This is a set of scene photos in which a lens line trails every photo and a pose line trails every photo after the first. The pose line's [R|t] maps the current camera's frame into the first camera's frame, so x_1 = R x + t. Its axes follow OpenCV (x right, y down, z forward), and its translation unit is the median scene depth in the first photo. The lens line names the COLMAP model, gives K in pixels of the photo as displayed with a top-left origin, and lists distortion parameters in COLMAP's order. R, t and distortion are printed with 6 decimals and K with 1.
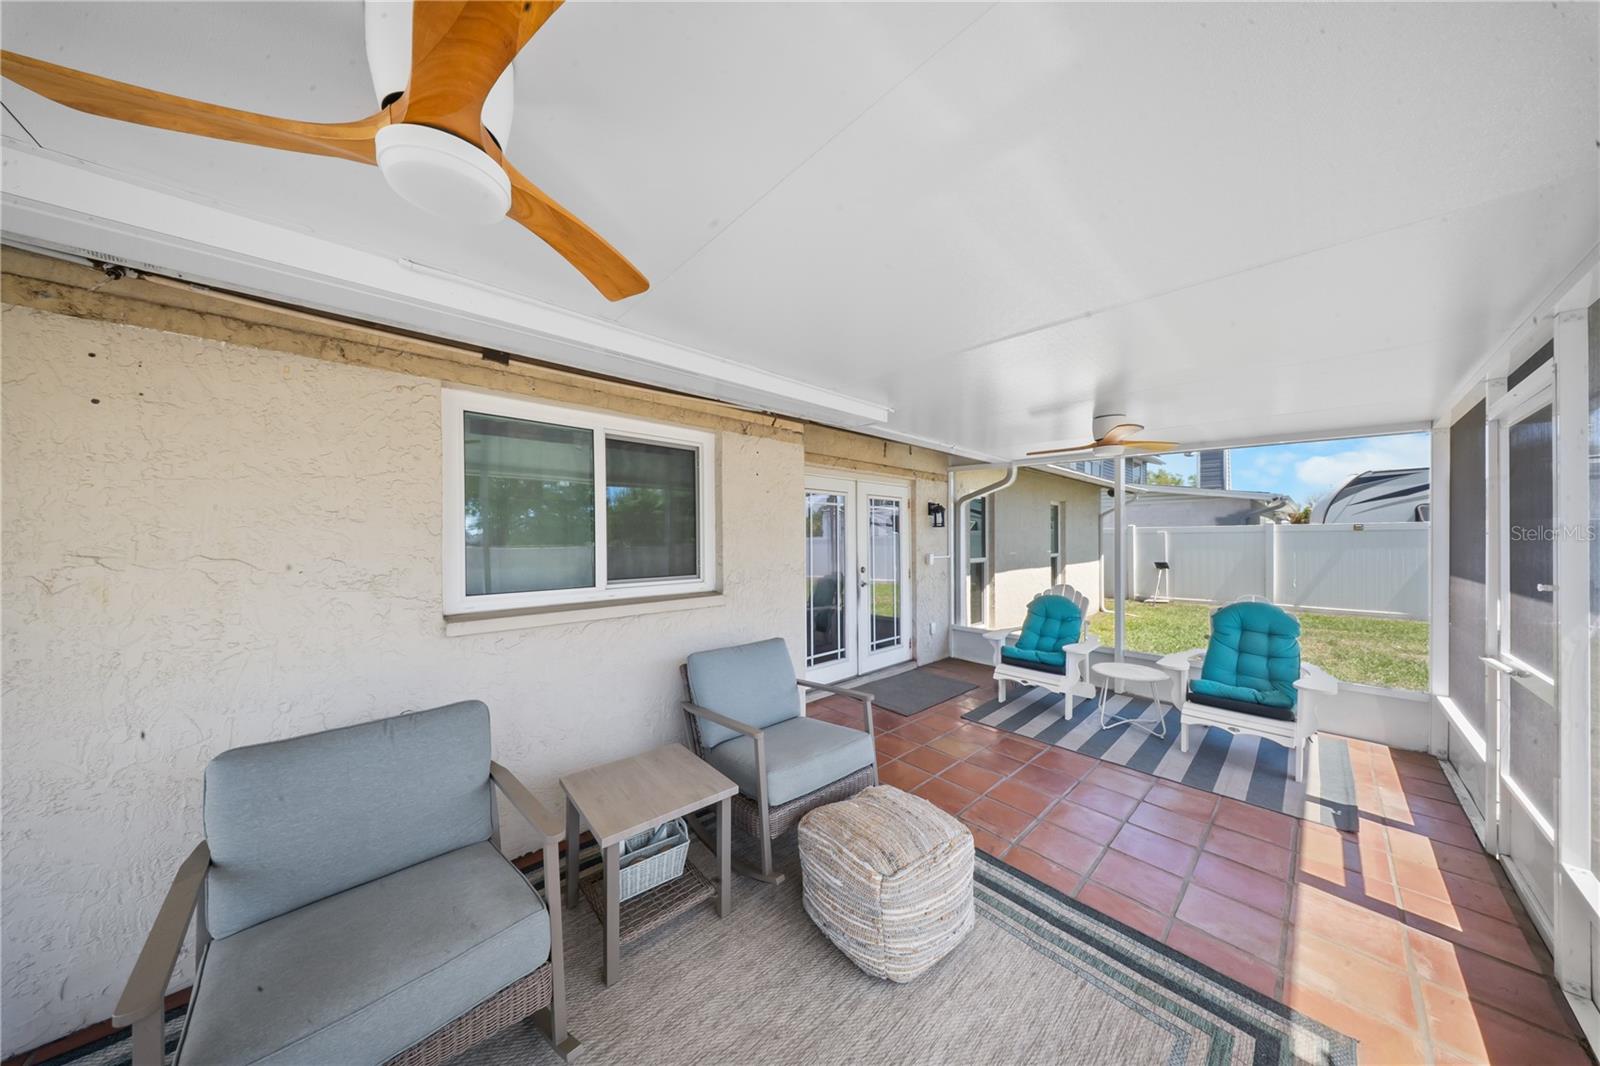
lens RADIAL K [[482.0, 0, 800.0], [0, 482.0, 533.0], [0, 0, 1]] dist [-0.000990, -0.000082]
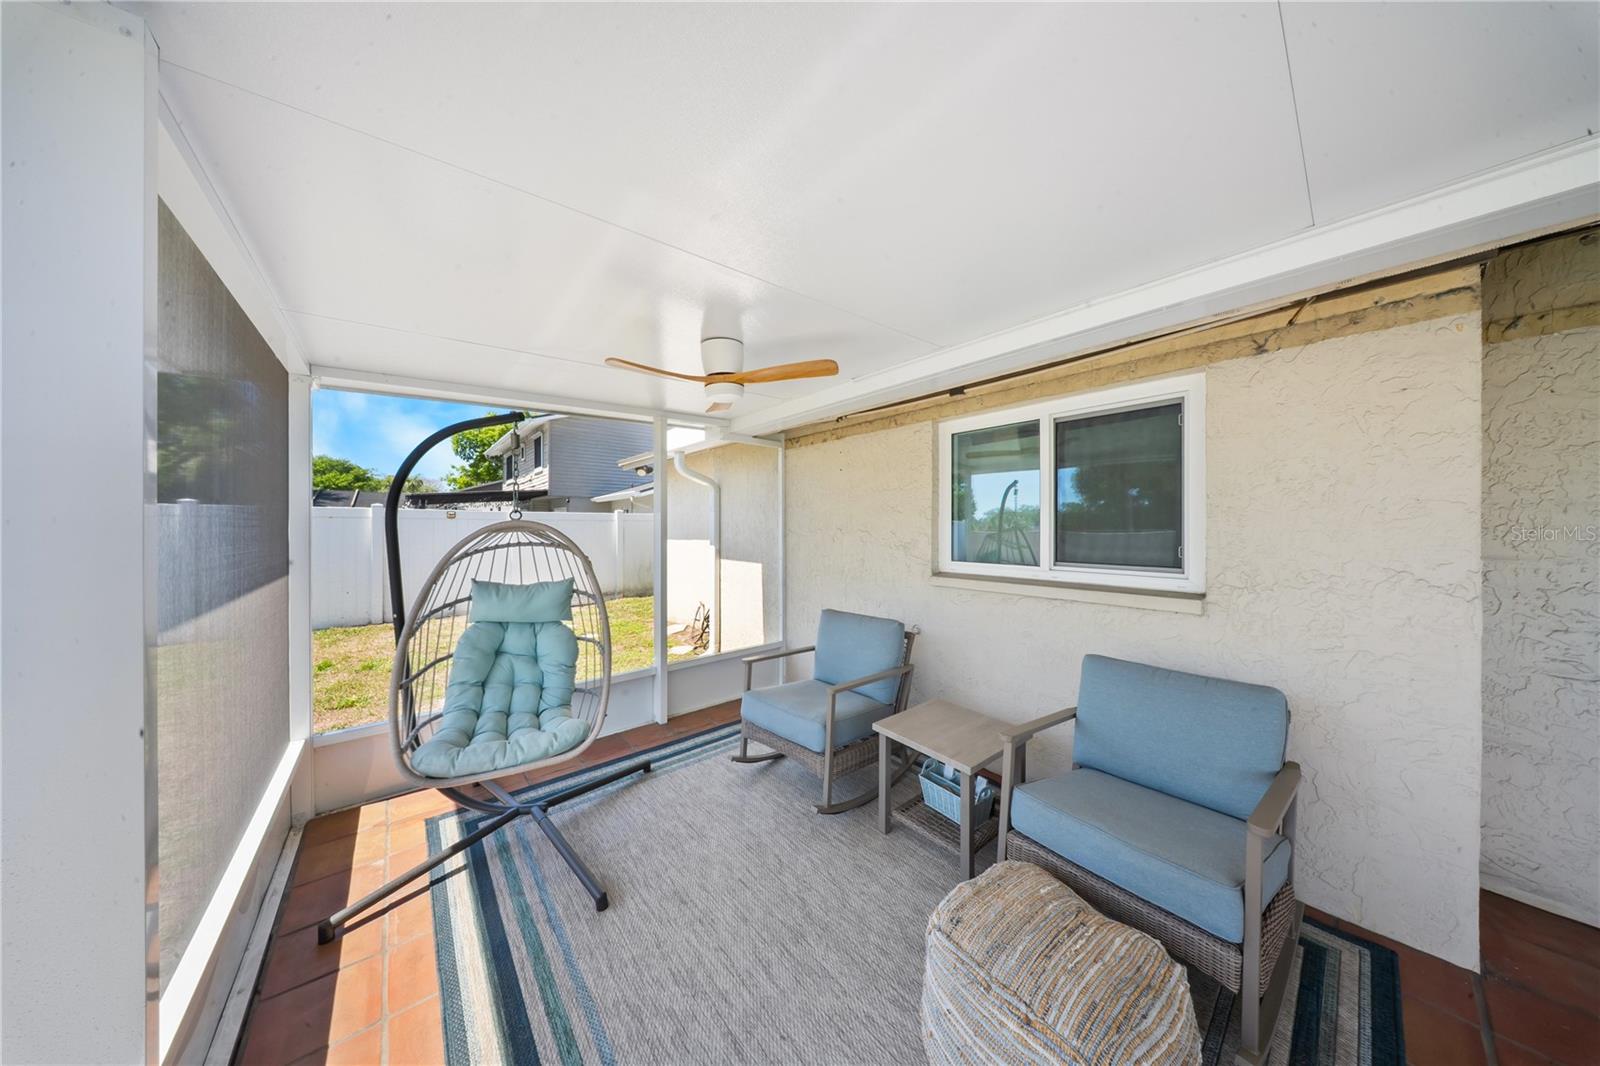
lens RADIAL K [[478.8, 0, 797.2], [0, 478.8, 515.8], [0, 0, 1]] dist [0.000356, -0.000026]
pose [[-0.057487, -0.015300, -0.998229, 0.758868], [0.017667, 0.999710, -0.016340, 0.008410], [0.998190, -0.018575, -0.057200, 0.601867]]
